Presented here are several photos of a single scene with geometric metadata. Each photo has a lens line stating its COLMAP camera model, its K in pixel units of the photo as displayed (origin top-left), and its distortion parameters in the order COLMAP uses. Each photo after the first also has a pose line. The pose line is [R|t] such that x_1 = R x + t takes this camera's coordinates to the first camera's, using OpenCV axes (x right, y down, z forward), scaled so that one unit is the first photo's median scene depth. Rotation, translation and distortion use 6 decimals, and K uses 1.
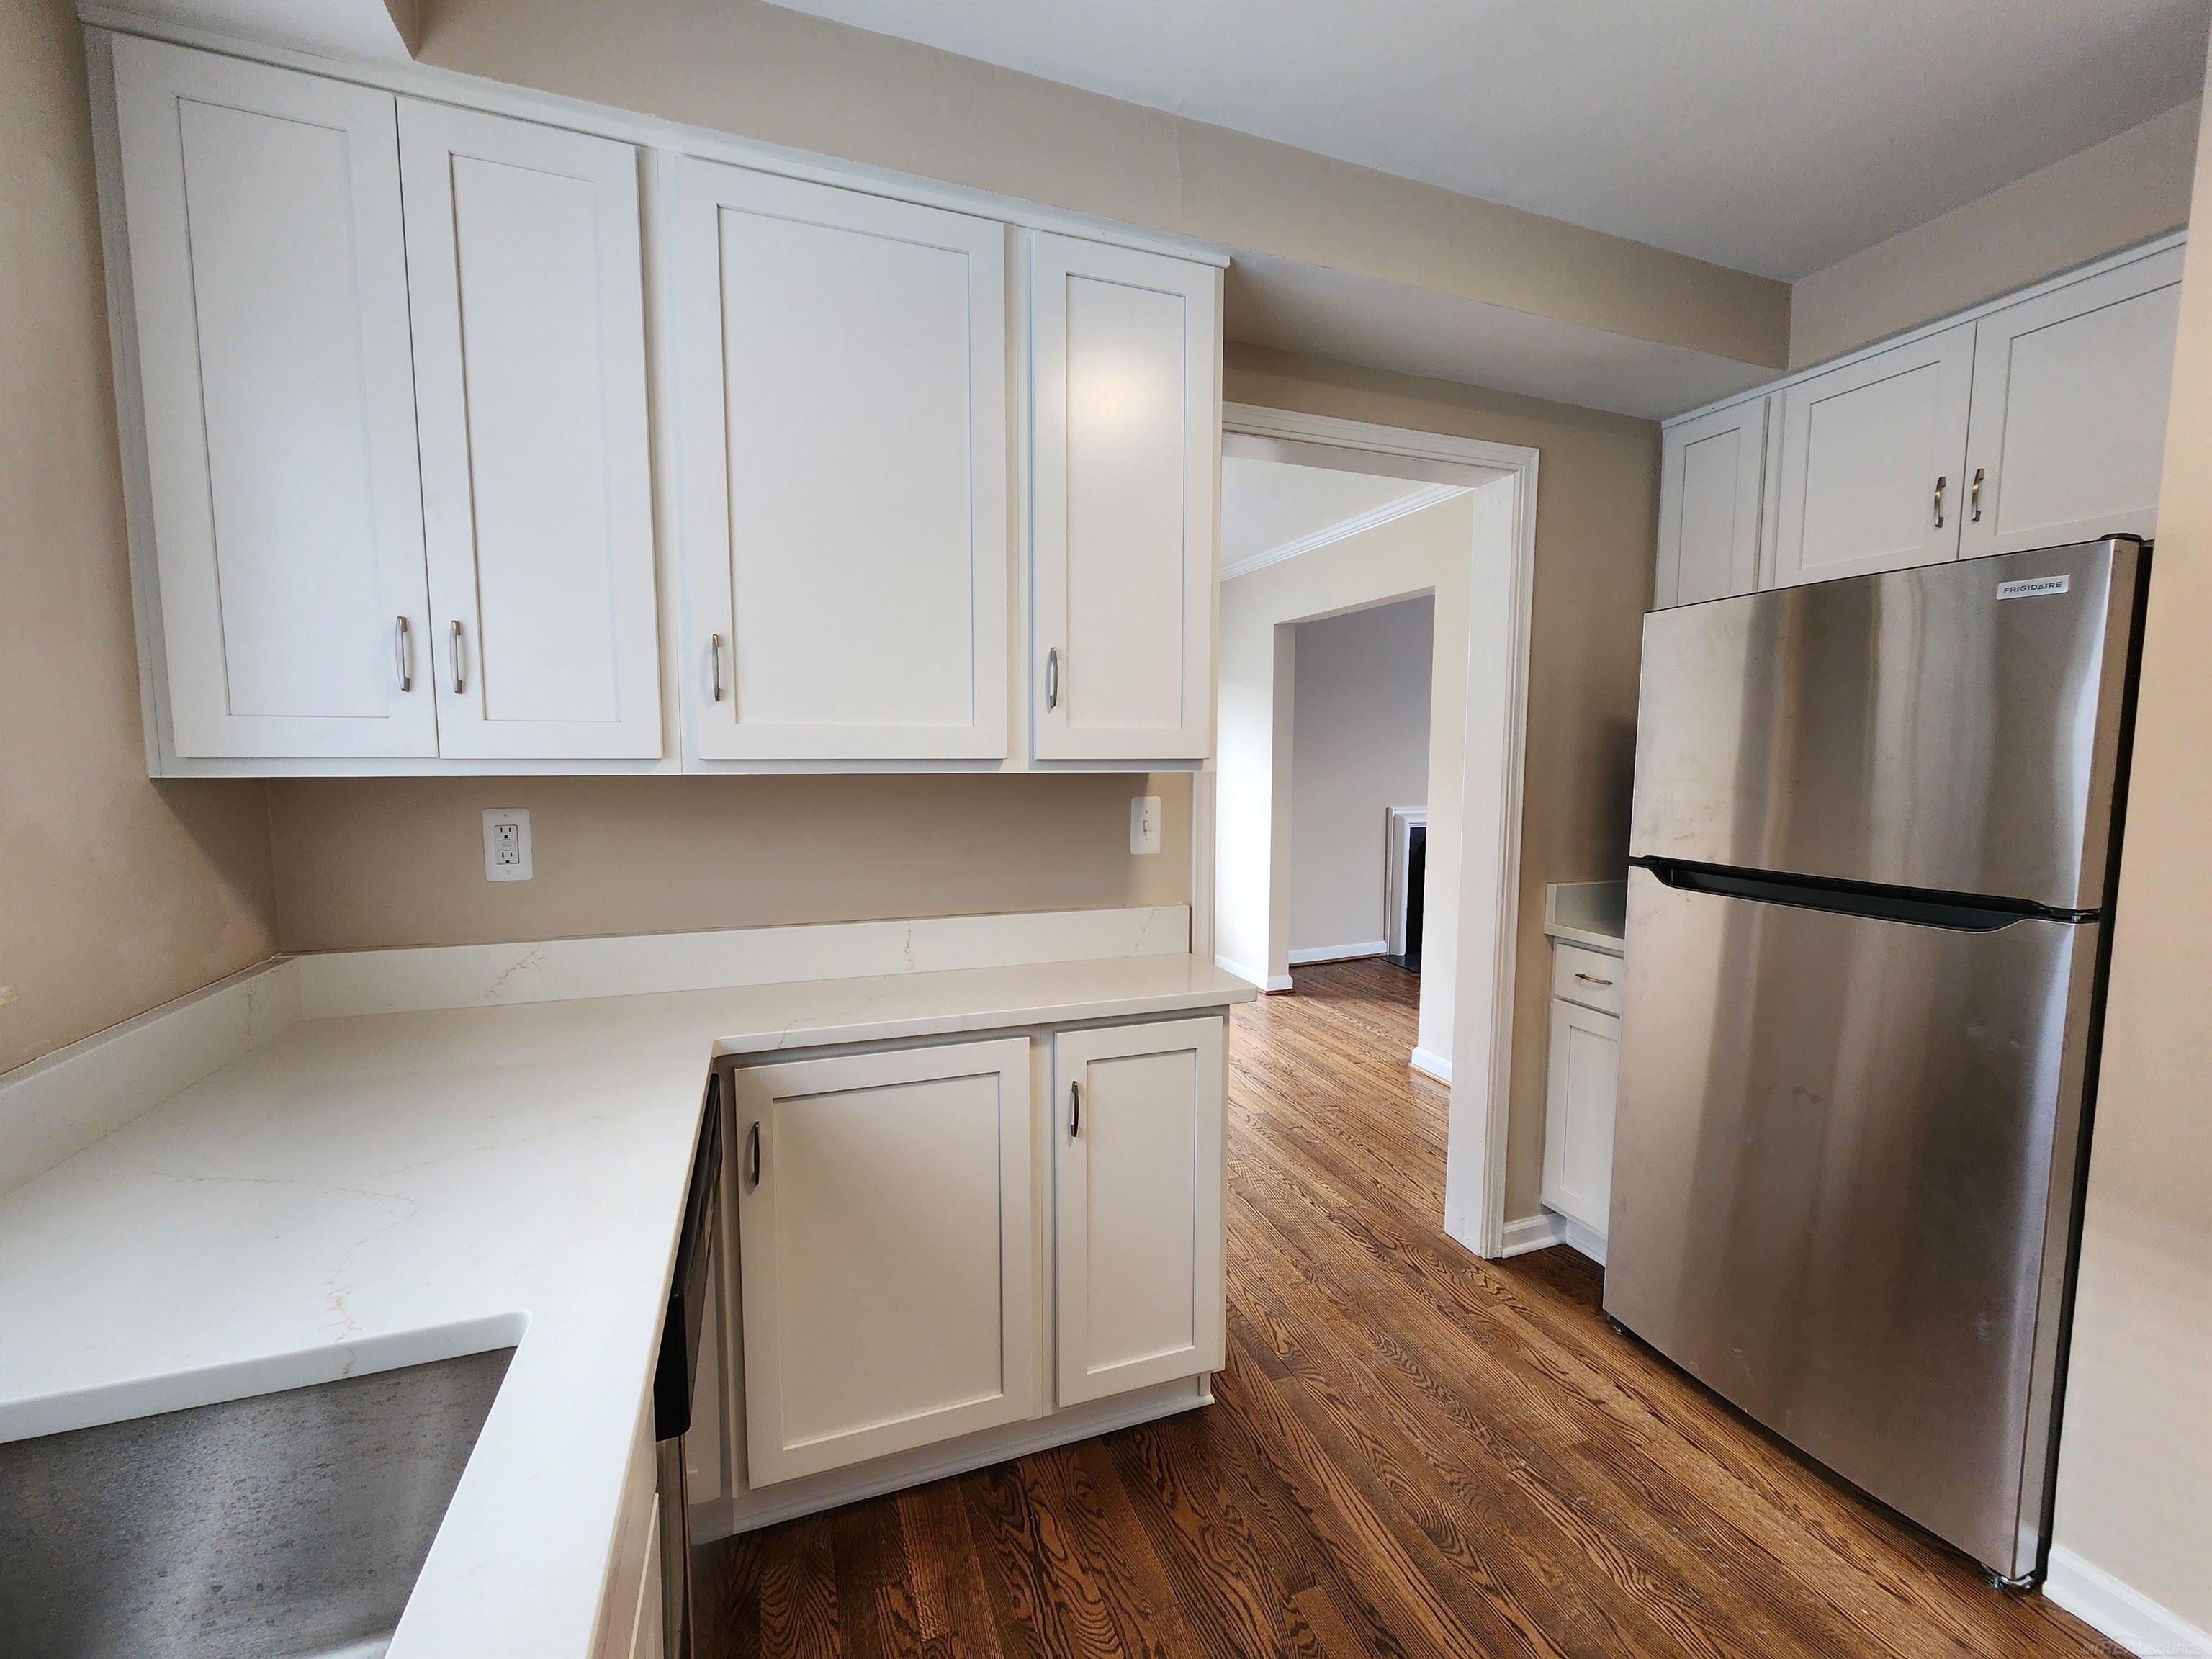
lens RADIAL K [[900.4, 0, 1113.4], [0, 900.4, 835.7], [0, 0, 1]] dist [-0.000047, 0.001194]
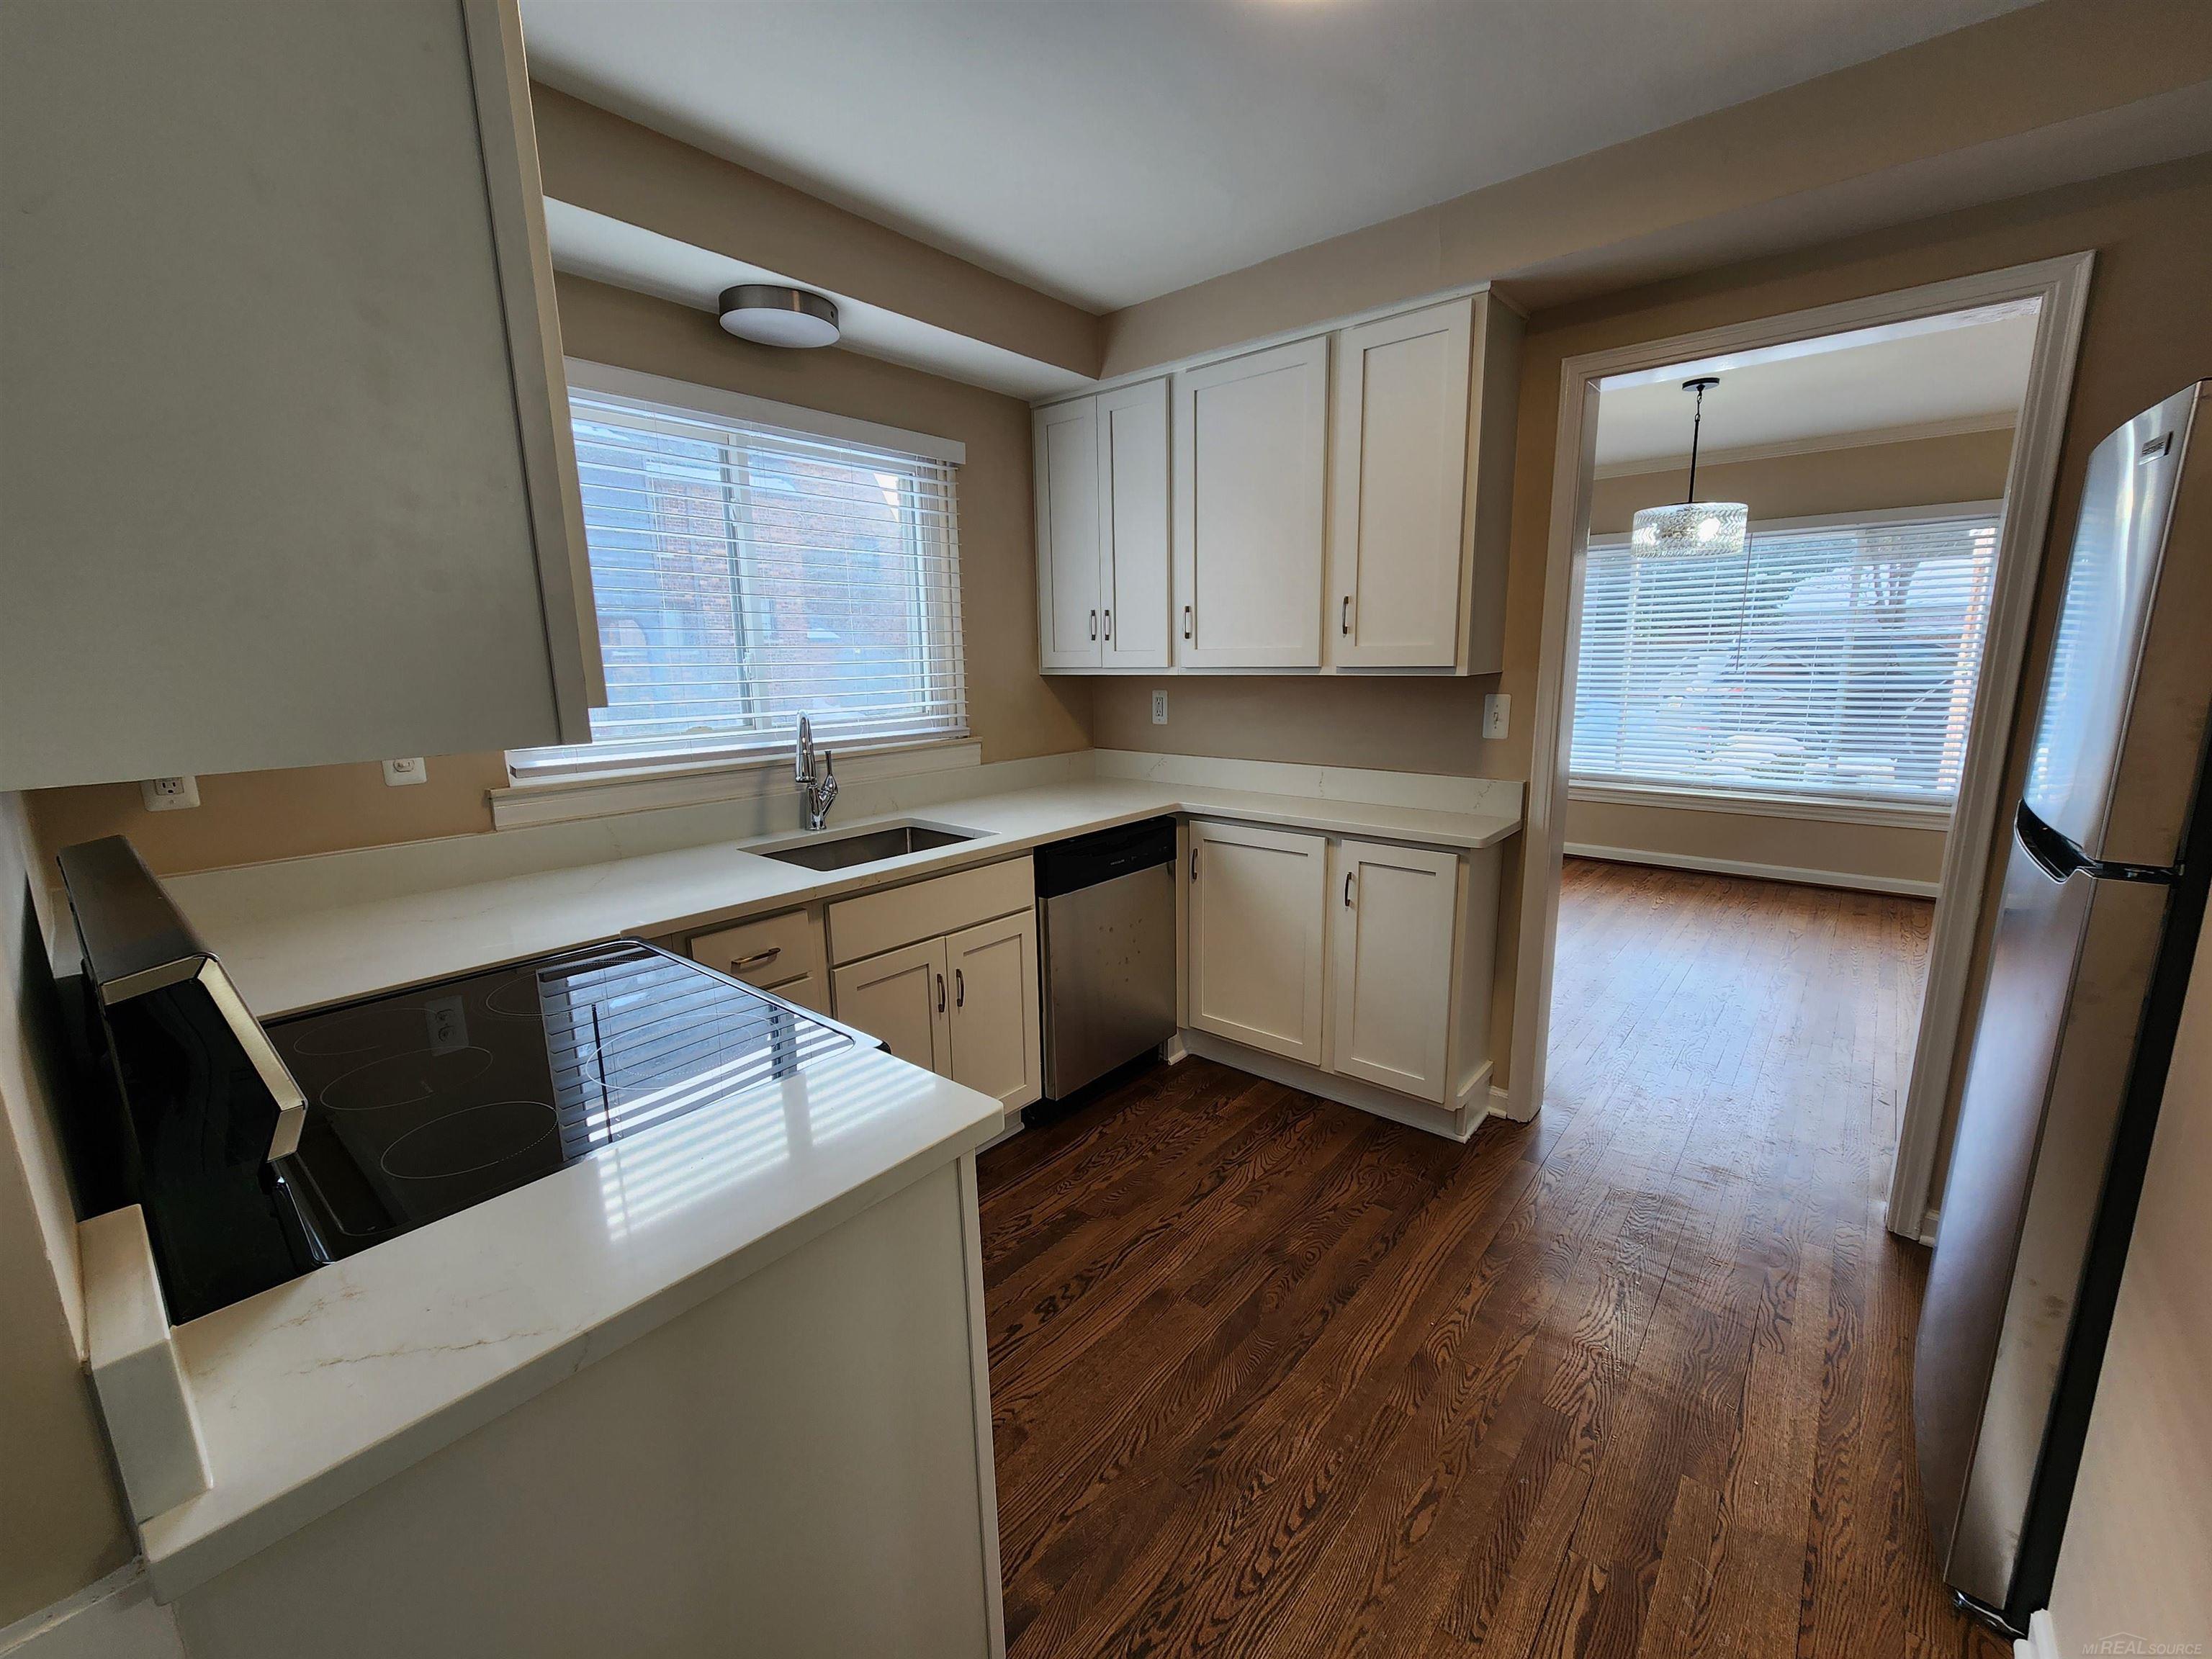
lens RADIAL K [[900.4, 0, 1113.4], [0, 900.4, 835.7], [0, 0, 1]] dist [-0.000047, 0.001194]
pose [[0.490384, 0.162556, -0.856212, 1.136599], [-0.061685, 0.986461, 0.151956, -0.006897], [0.869321, -0.021702, 0.493772, -0.152679]]
